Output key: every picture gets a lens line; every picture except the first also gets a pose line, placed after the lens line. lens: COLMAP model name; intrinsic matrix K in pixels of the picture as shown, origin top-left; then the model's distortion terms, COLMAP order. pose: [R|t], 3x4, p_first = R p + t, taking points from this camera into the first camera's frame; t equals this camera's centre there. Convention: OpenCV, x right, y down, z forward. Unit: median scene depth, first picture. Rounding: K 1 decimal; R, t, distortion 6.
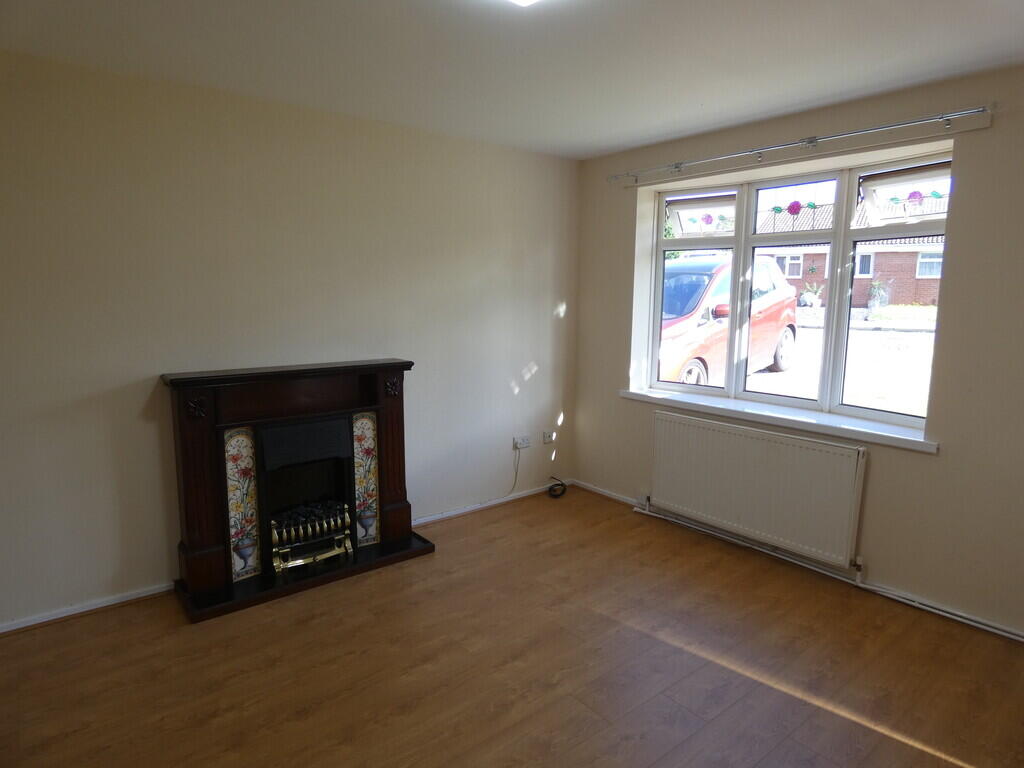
lens RADIAL K [[623.3, 0, 516.2], [0, 623.3, 384.3], [0, 0, 1]] dist [0.004320, -0.001251]
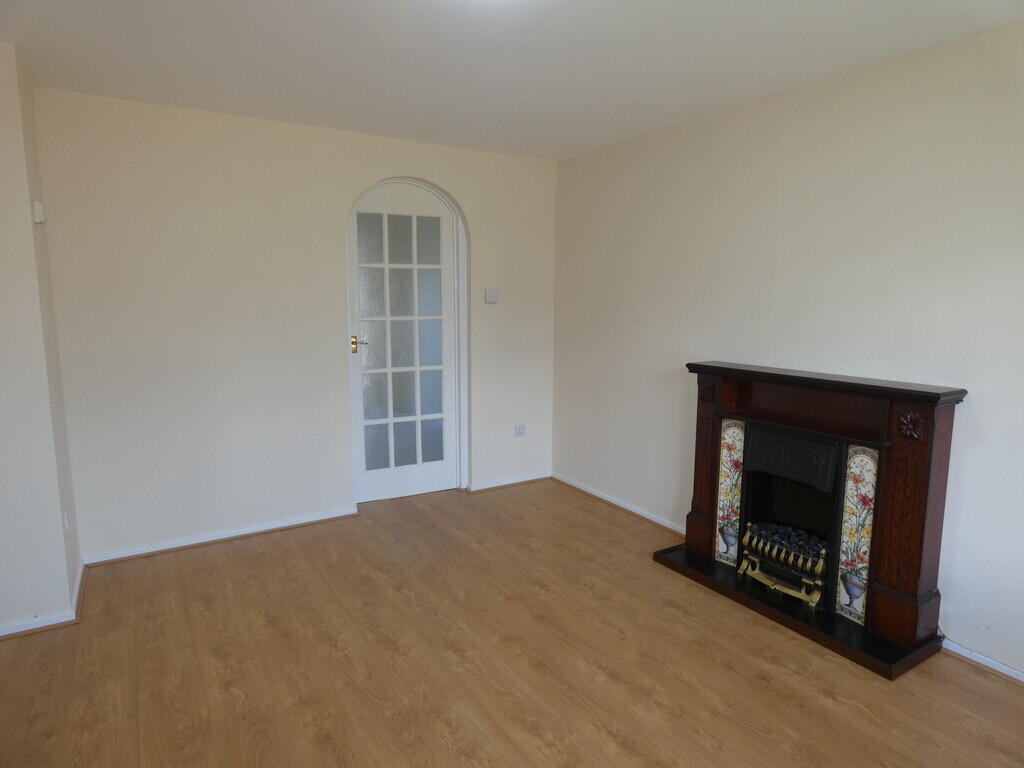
lens RADIAL K [[623.3, 0, 516.2], [0, 623.3, 384.3], [0, 0, 1]] dist [0.004320, -0.001251]
pose [[-0.145746, 0.127110, -0.981122, 0.613421], [-0.148918, 0.977594, 0.148775, -0.087982], [0.978050, 0.167791, -0.123551, 0.739011]]
